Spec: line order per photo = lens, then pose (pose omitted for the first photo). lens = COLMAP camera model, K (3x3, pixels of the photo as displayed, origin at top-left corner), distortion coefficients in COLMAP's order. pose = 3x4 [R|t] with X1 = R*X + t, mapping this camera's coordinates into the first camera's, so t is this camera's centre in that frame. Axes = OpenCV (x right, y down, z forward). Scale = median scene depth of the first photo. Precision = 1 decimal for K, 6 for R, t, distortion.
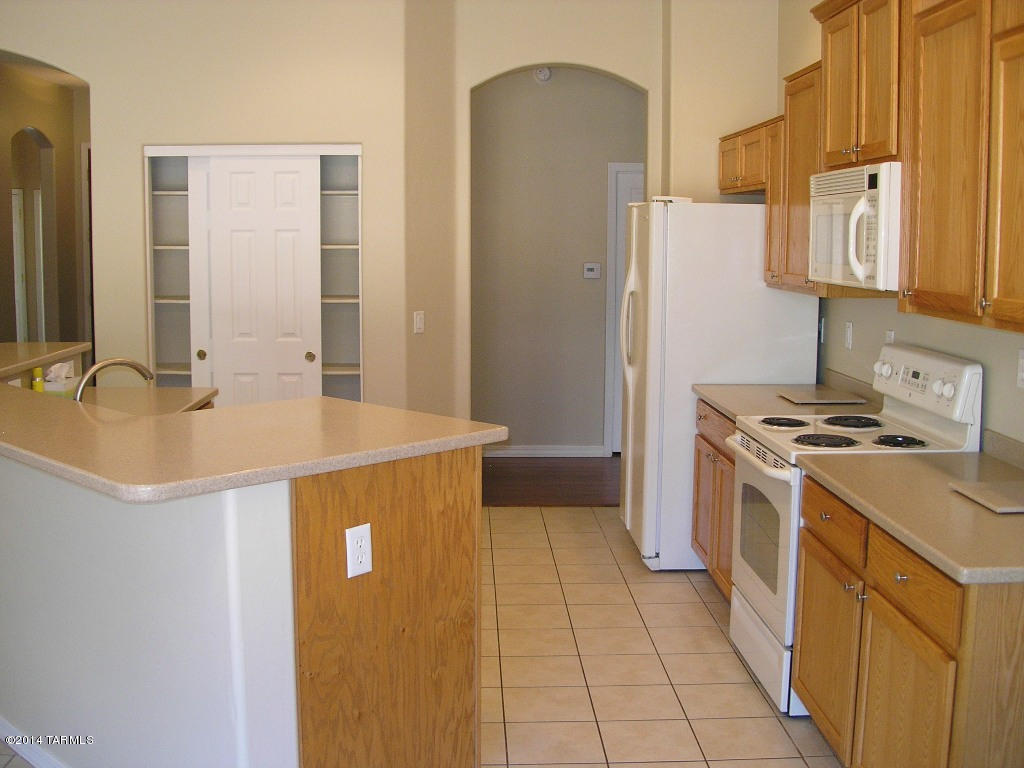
lens RADIAL K [[1123.6, 0, 506.4], [0, 1123.6, 376.0], [0, 0, 1]] dist [-0.168935, 0.000000]
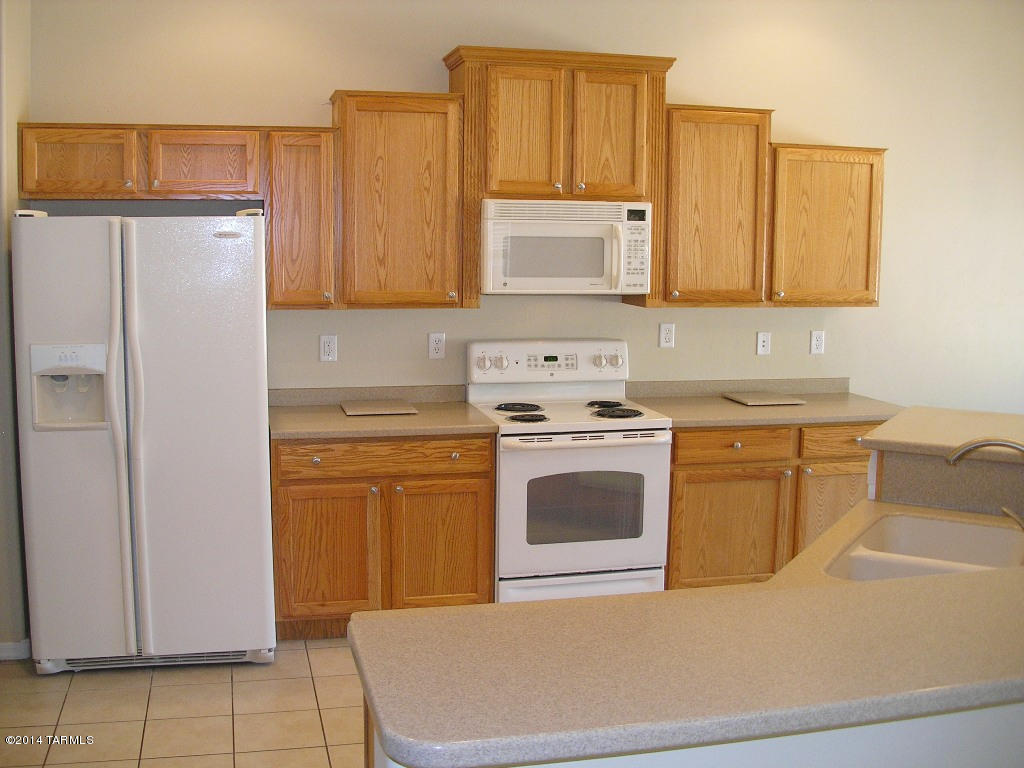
lens RADIAL K [[1123.6, 0, 489.1], [0, 1123.6, 373.7], [0, 0, 1]] dist [-0.168935, 0.000000]
pose [[-0.199274, -0.129488, 0.971351, -1.283299], [0.108747, 0.982187, 0.153242, -0.275573], [-0.973891, 0.136169, -0.181643, 1.851344]]
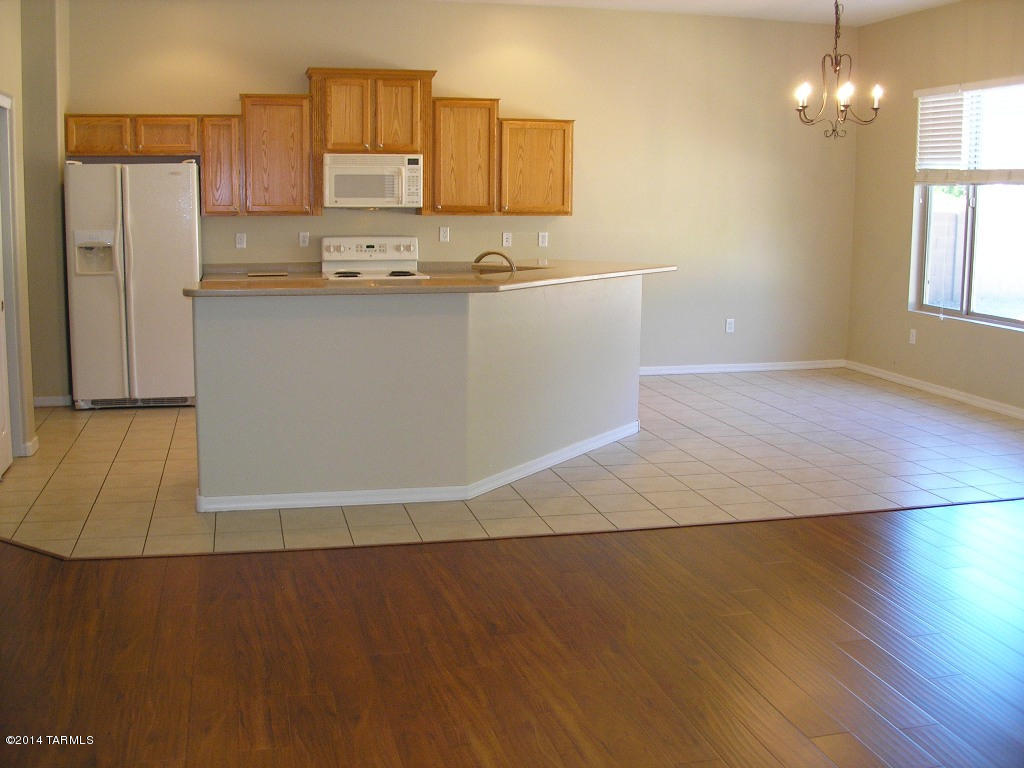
lens RADIAL K [[1123.6, 0, 493.6], [0, 1123.6, 379.9], [0, 0, 1]] dist [-0.168935, 0.000000]
pose [[-0.194636, -0.165624, 0.966791, -2.705062], [0.111277, 0.975550, 0.189527, -0.196867], [-0.974543, 0.144471, -0.171447, 1.666922]]
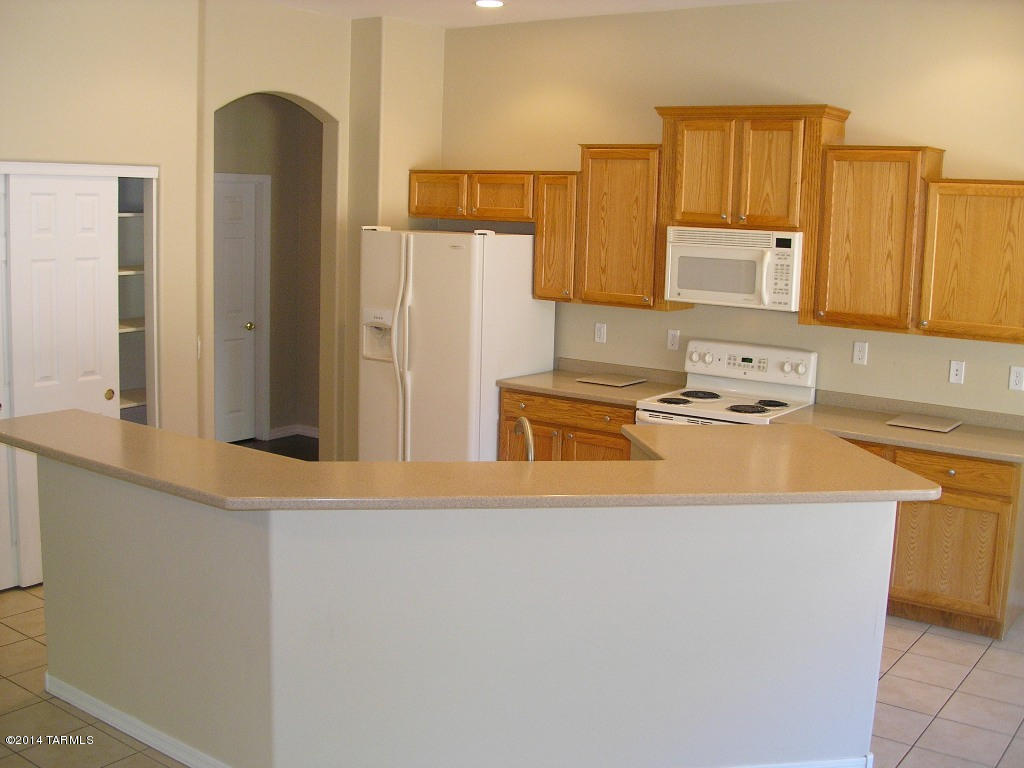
lens RADIAL K [[1123.6, 0, 509.1], [0, 1123.6, 361.8], [0, 0, 1]] dist [-0.168935, 0.000000]
pose [[0.621105, -0.096814, 0.777725, -1.499880], [0.071178, 0.995208, 0.067043, -0.180666], [-0.780489, 0.013716, 0.625019, 0.386659]]
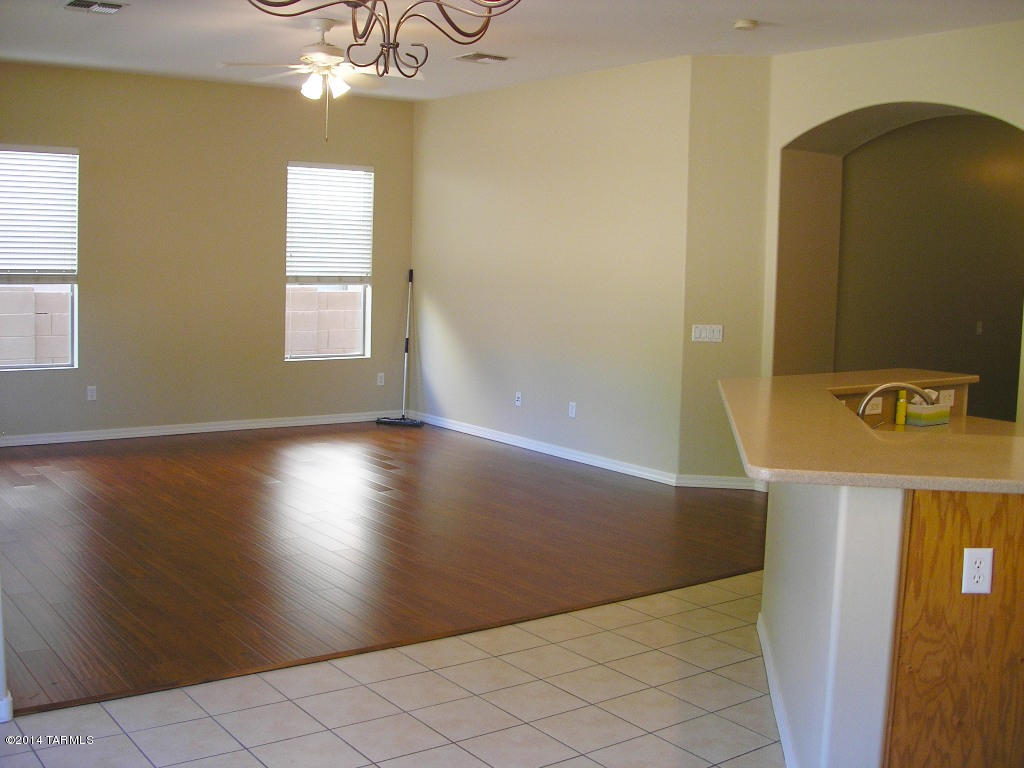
lens RADIAL K [[1123.6, 0, 514.1], [0, 1123.6, 385.0], [0, 0, 1]] dist [-0.168935, 0.000000]
pose [[0.567223, 0.095270, -0.818035, 0.444311], [-0.120544, 0.992193, 0.031968, -0.001396], [0.814695, 0.080476, 0.574279, 0.016030]]
